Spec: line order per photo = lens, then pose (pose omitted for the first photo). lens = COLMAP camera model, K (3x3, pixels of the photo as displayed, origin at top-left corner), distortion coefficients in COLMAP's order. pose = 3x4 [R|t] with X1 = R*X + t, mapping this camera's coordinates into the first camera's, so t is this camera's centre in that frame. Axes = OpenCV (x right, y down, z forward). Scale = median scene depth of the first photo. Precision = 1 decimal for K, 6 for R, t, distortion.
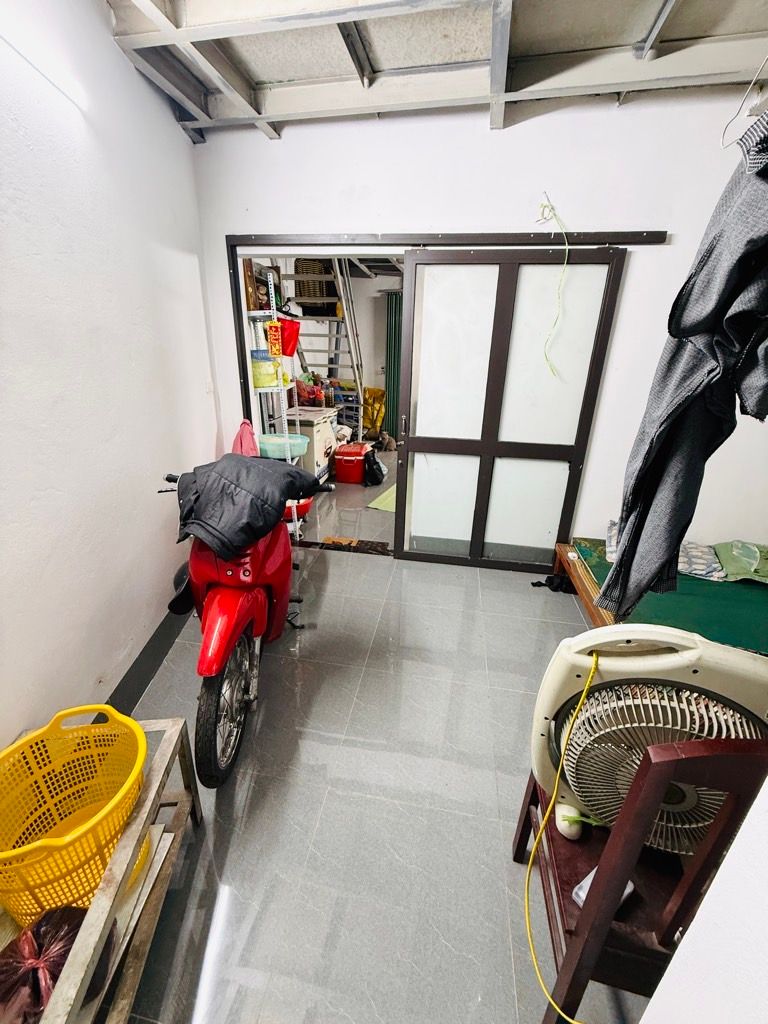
lens RADIAL K [[405.1, 0, 384.0], [0, 405.1, 512.0], [0, 0, 1]] dist [-0.000227, 0.000273]
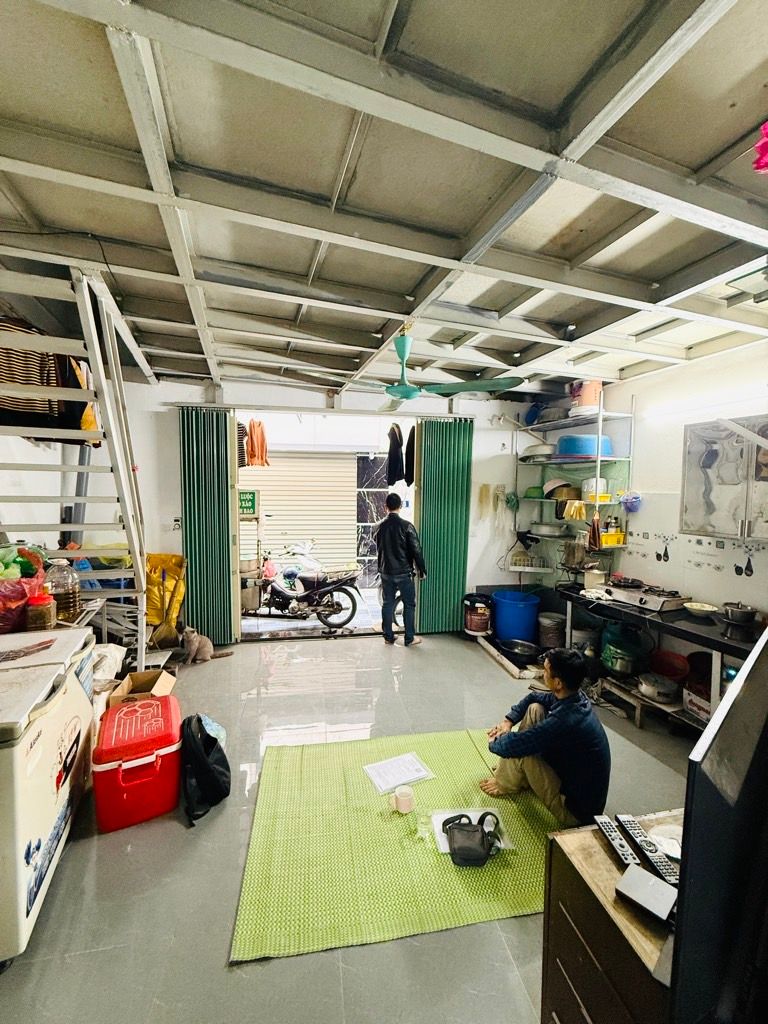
lens RADIAL K [[405.1, 0, 384.0], [0, 405.1, 512.0], [0, 0, 1]] dist [-0.000227, 0.000273]
pose [[0.846506, -0.041822, 0.530734, -0.063786], [0.202389, 0.947343, -0.248153, -0.165085], [-0.492409, 0.317478, 0.810396, 0.382767]]
